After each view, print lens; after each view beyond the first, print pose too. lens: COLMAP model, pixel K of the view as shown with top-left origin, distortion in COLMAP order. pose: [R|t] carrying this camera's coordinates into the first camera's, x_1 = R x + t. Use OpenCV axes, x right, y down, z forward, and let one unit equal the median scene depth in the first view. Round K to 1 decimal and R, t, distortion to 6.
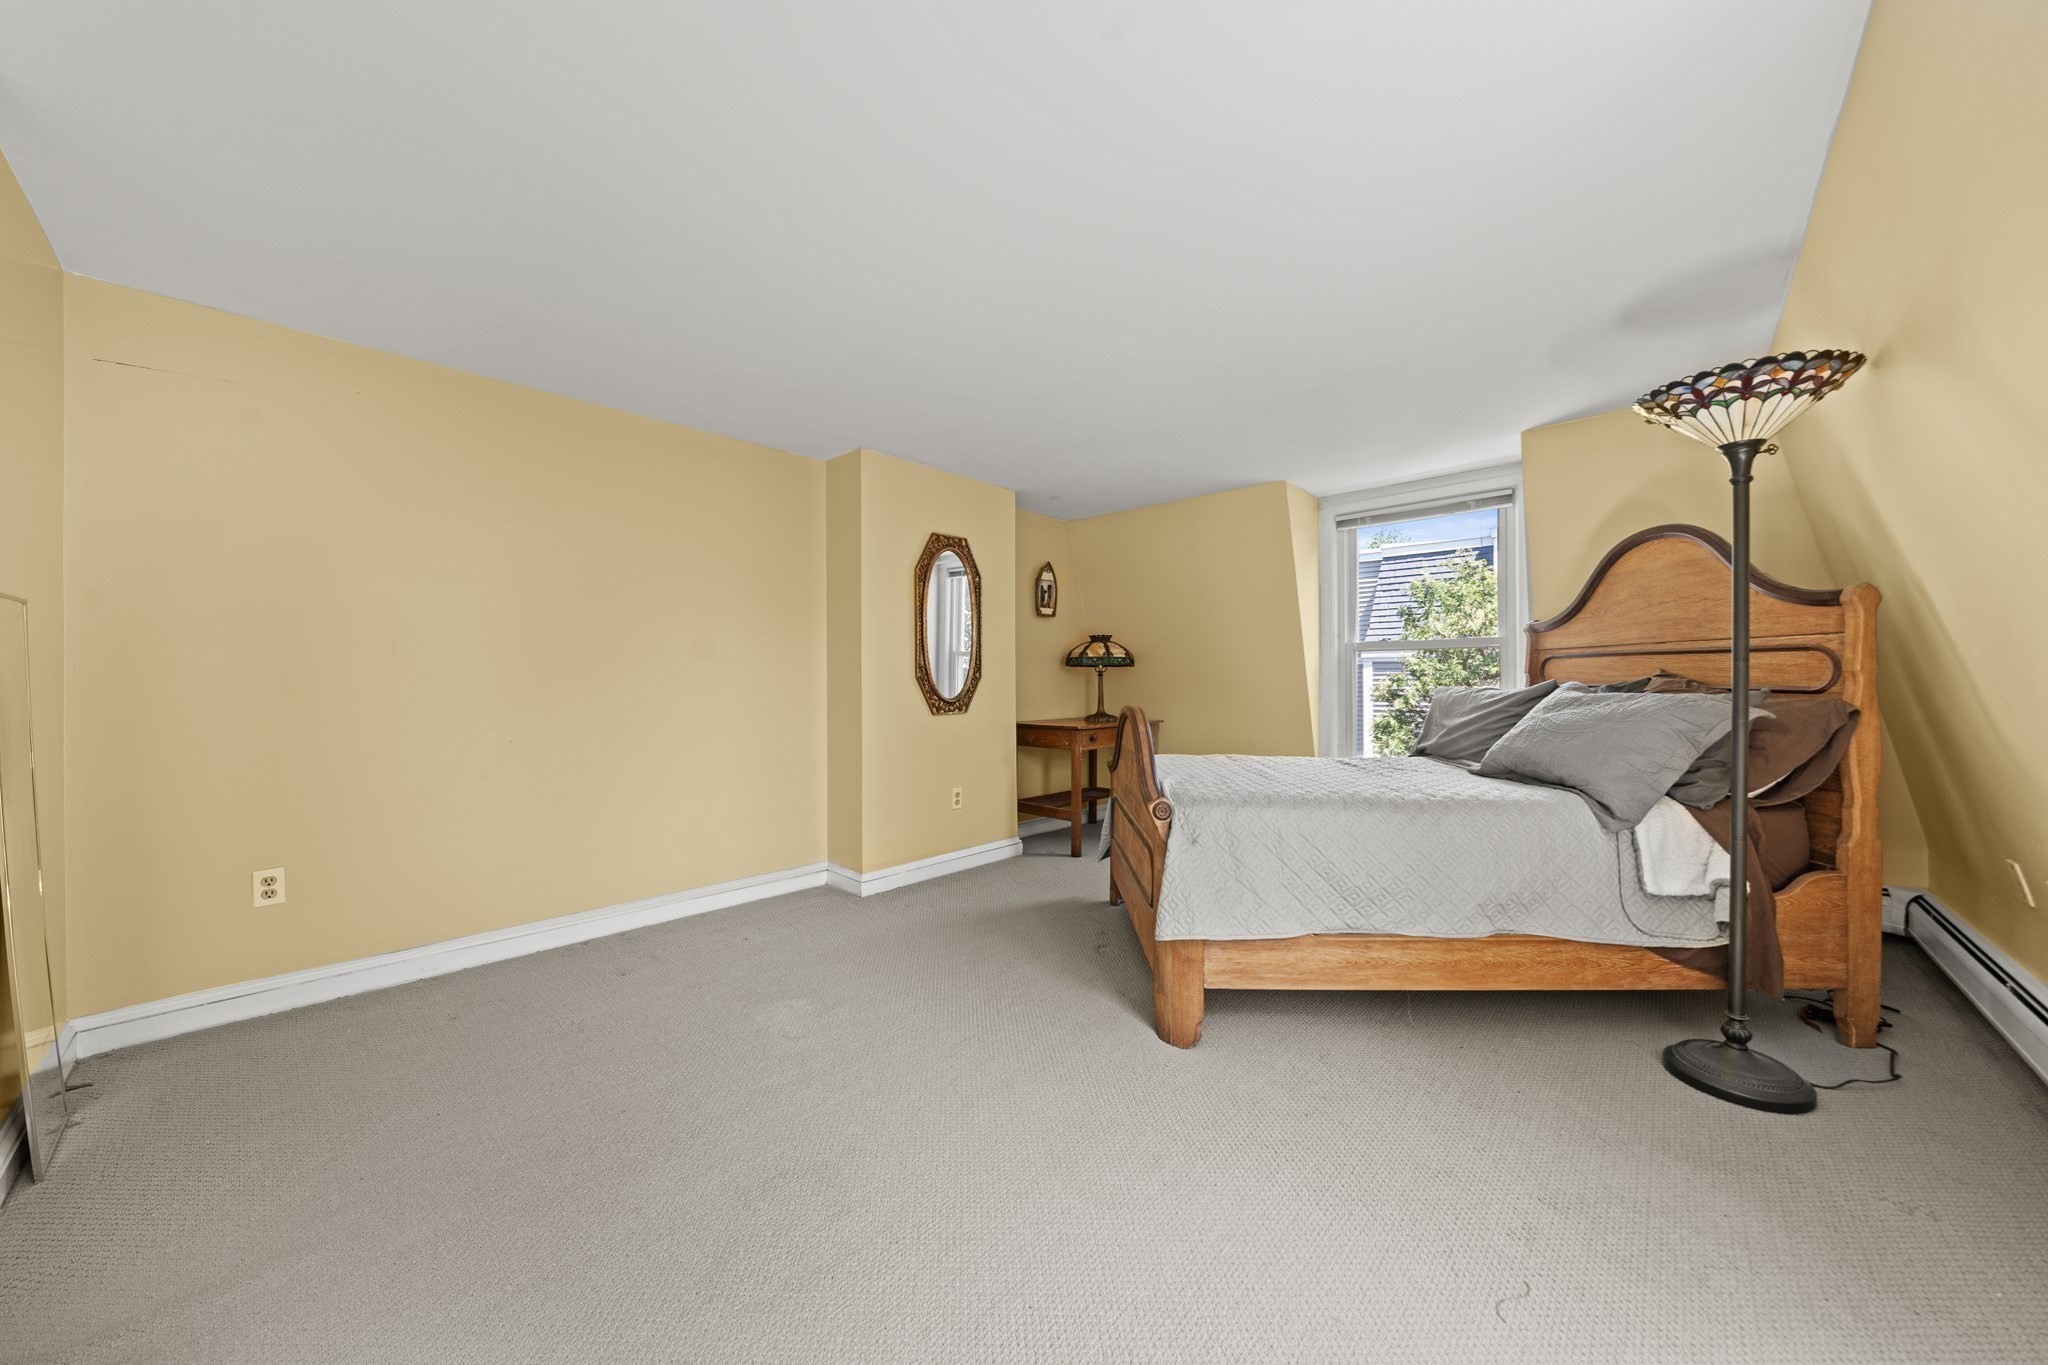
lens RADIAL K [[740.4, 0, 1024.0], [0, 740.4, 682.5], [0, 0, 1]] dist [-0.001795, -0.000128]
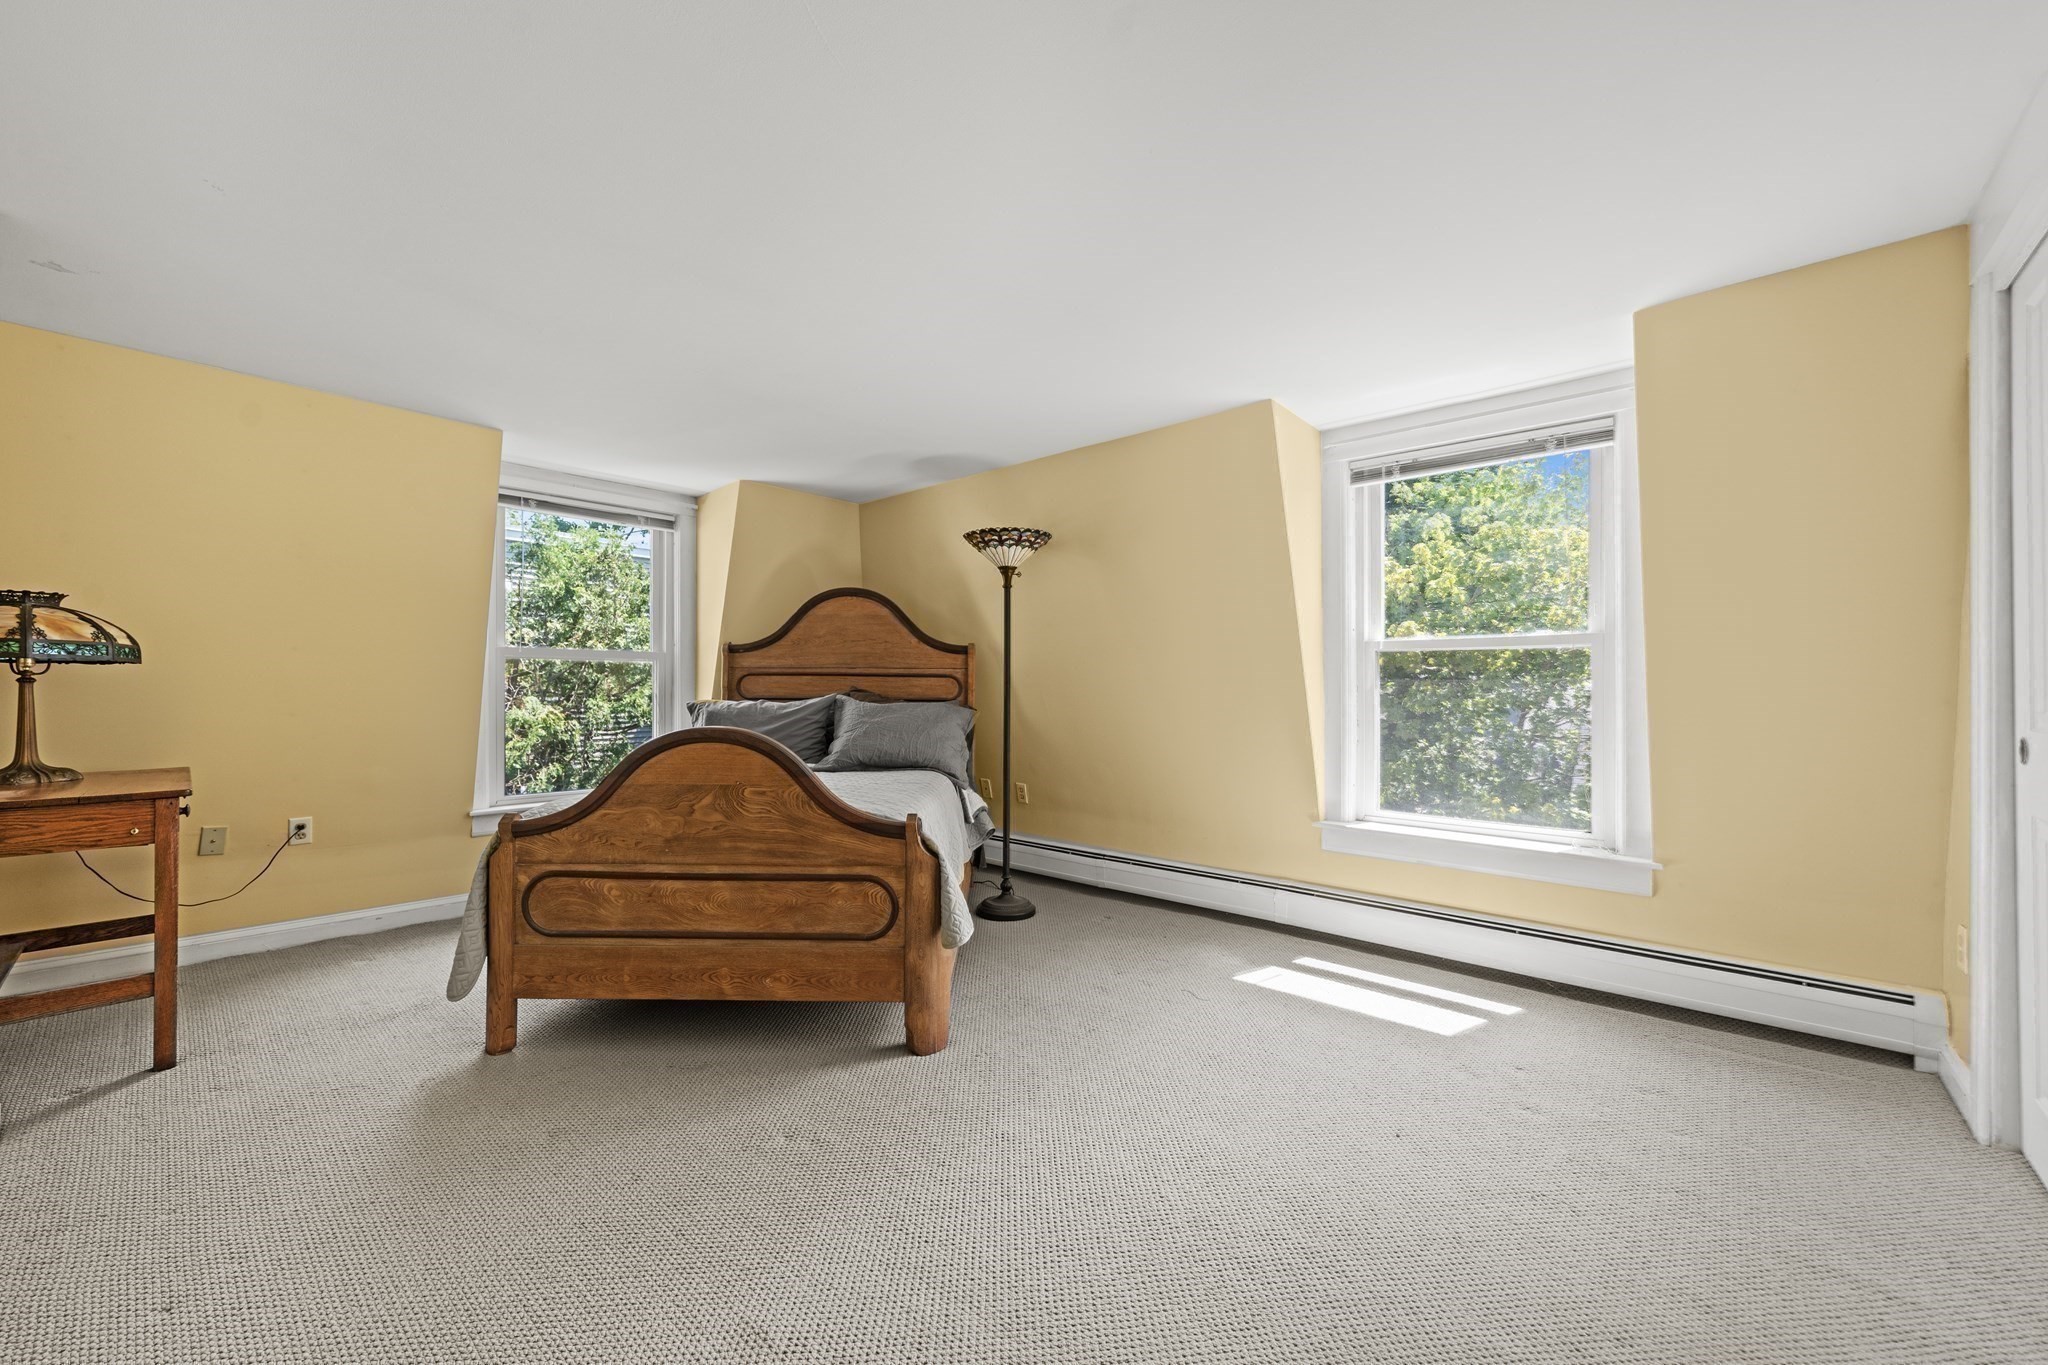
lens RADIAL K [[774.6, 0, 1018.7], [0, 774.6, 689.0], [0, 0, 1]] dist [0.000662, 0.000010]
pose [[0.006820, 0.002689, 0.999973, -0.687155], [-0.003635, 0.999990, -0.002664, -0.010566], [-0.999970, -0.003616, 0.006829, 0.697154]]
